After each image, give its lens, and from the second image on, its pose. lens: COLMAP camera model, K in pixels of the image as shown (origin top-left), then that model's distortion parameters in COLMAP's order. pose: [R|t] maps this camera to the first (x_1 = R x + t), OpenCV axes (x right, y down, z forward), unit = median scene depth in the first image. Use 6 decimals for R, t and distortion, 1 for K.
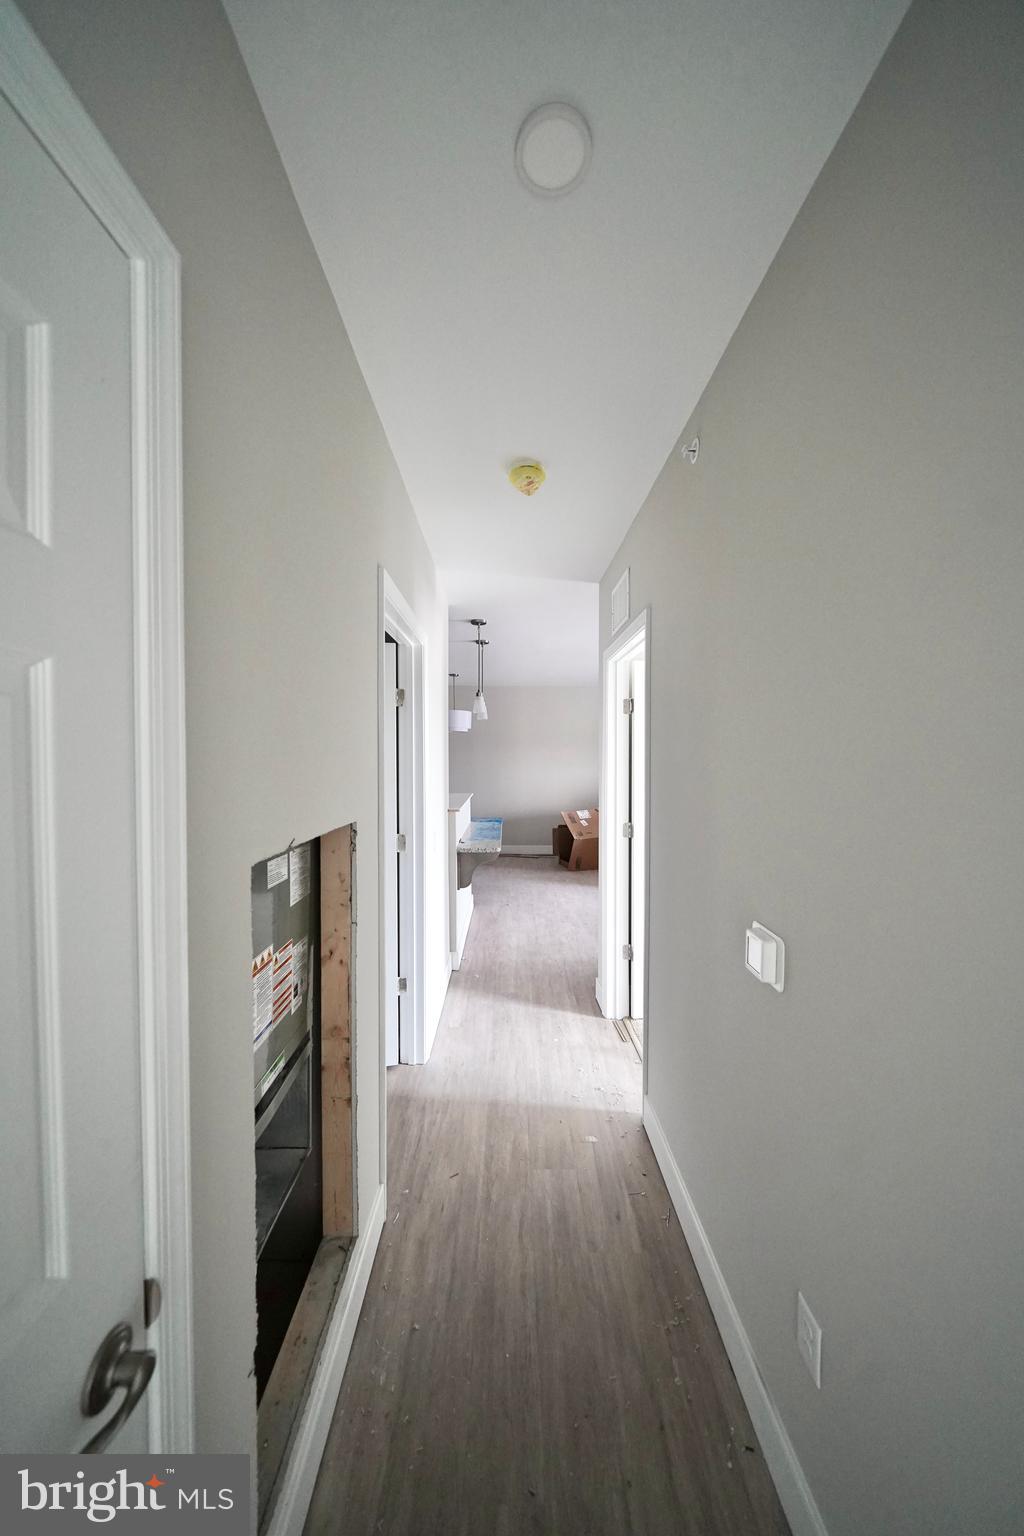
lens RADIAL K [[537.3, 0, 512.0], [0, 537.3, 768.0], [0, 0, 1]] dist [-0.010526, 0.000006]
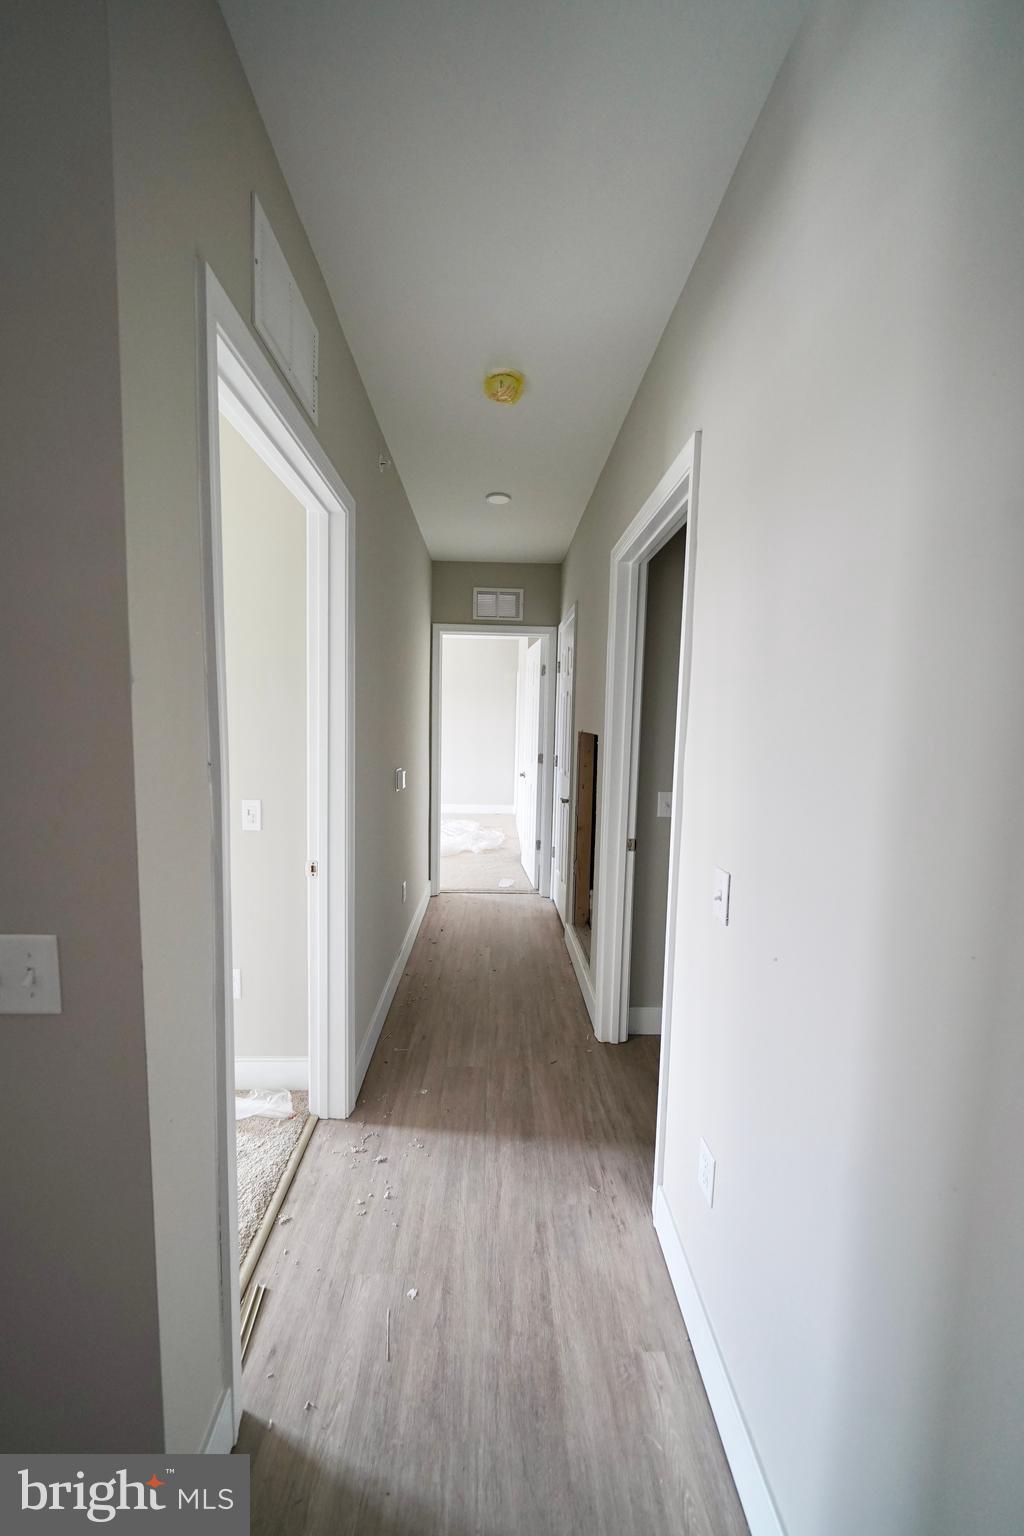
lens RADIAL K [[537.3, 0, 512.0], [0, 537.3, 768.0], [0, 0, 1]] dist [-0.010526, 0.000006]
pose [[-0.999253, -0.026221, -0.028377, 0.025439], [-0.029336, 0.992865, 0.115579, 0.006187], [0.025144, 0.116326, -0.992893, 1.717765]]
